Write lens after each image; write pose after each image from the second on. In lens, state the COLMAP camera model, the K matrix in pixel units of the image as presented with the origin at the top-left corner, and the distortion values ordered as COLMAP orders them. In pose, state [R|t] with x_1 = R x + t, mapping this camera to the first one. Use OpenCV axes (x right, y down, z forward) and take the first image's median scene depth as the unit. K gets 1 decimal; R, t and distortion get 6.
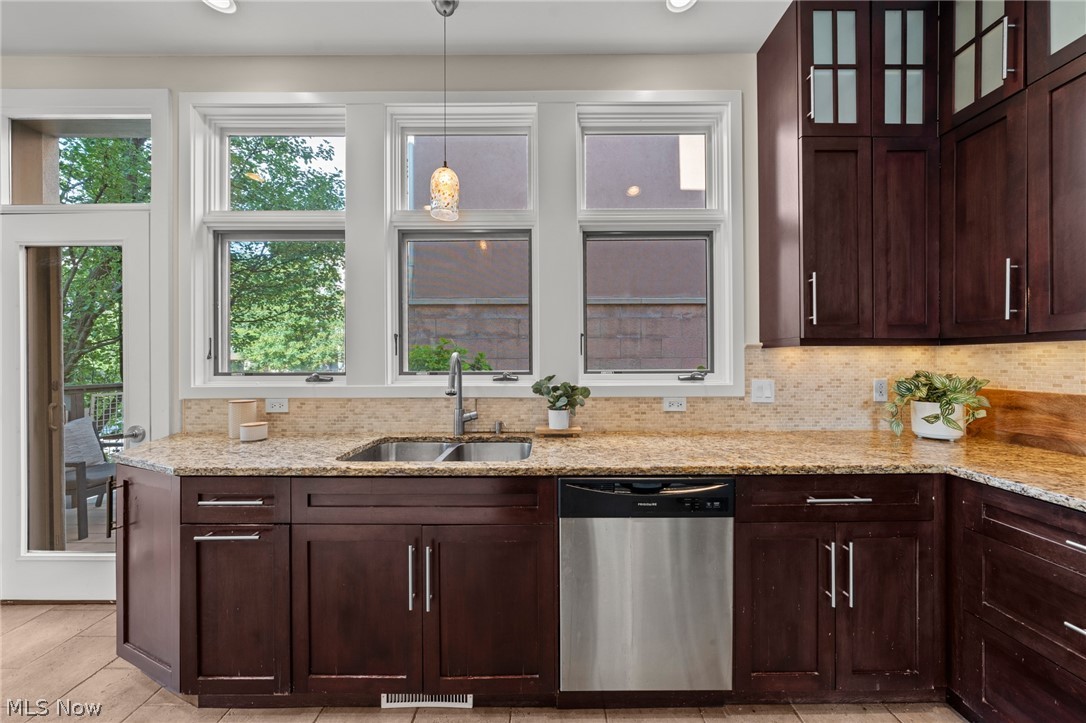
lens RADIAL K [[373.8, 0, 546.2], [0, 373.8, 360.7], [0, 0, 1]] dist [-0.002876, -0.000168]
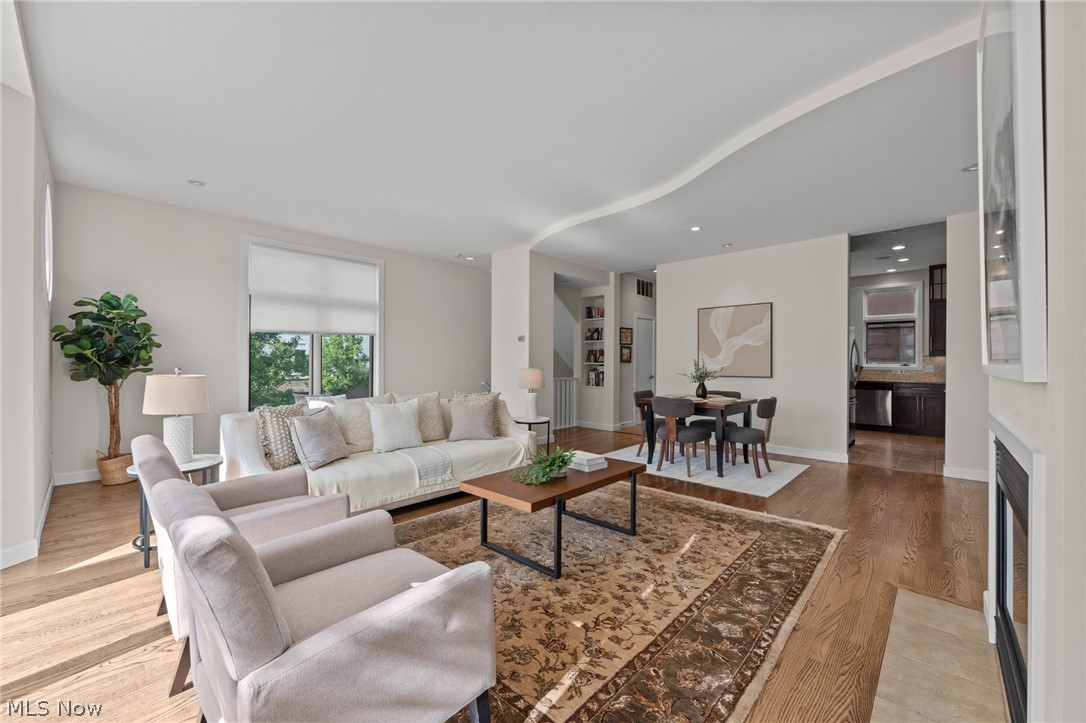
lens RADIAL K [[425.5, 0, 549.2], [0, 425.5, 360.9], [0, 0, 1]] dist [-0.000525, -0.000085]
pose [[0.735924, 0.008081, -0.677016, 0.657017], [-0.007580, 0.999964, 0.003697, 0.021301], [0.677022, 0.002410, 0.735959, -4.253971]]
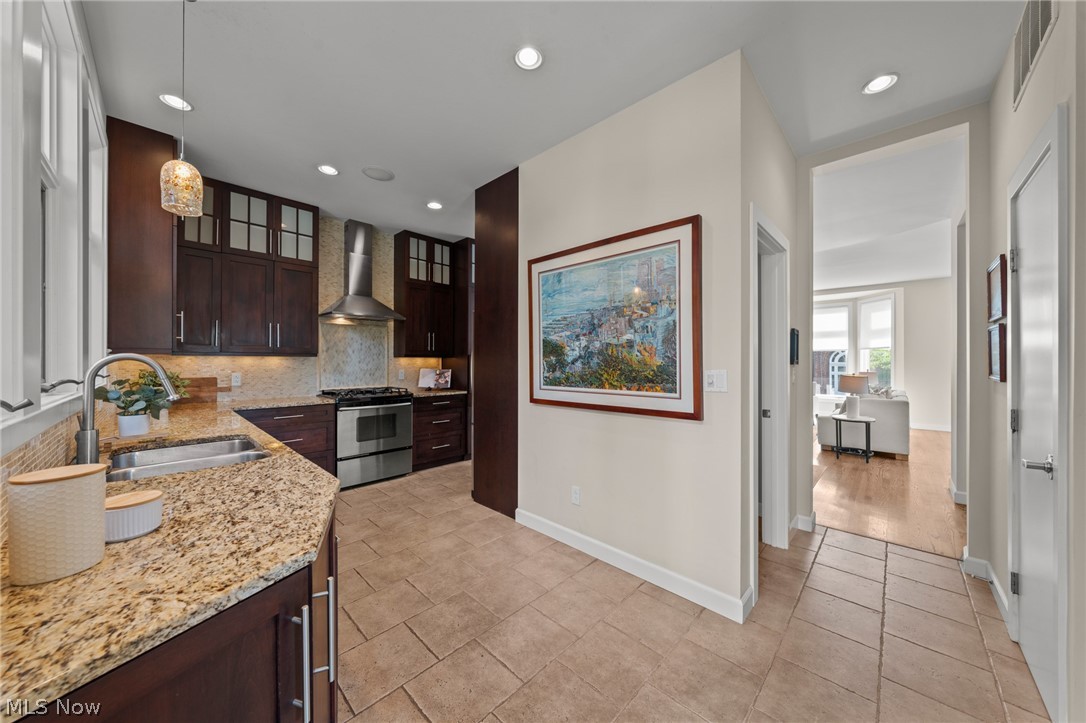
lens RADIAL K [[369.0, 0, 549.4], [0, 369.0, 360.8], [0, 0, 1]] dist [-0.002342, -0.000106]
pose [[-0.731951, 0.002856, 0.681351, -1.353013], [-0.000737, 0.999987, -0.004983, -0.005031], [-0.681357, -0.004150, -0.731940, 0.890623]]
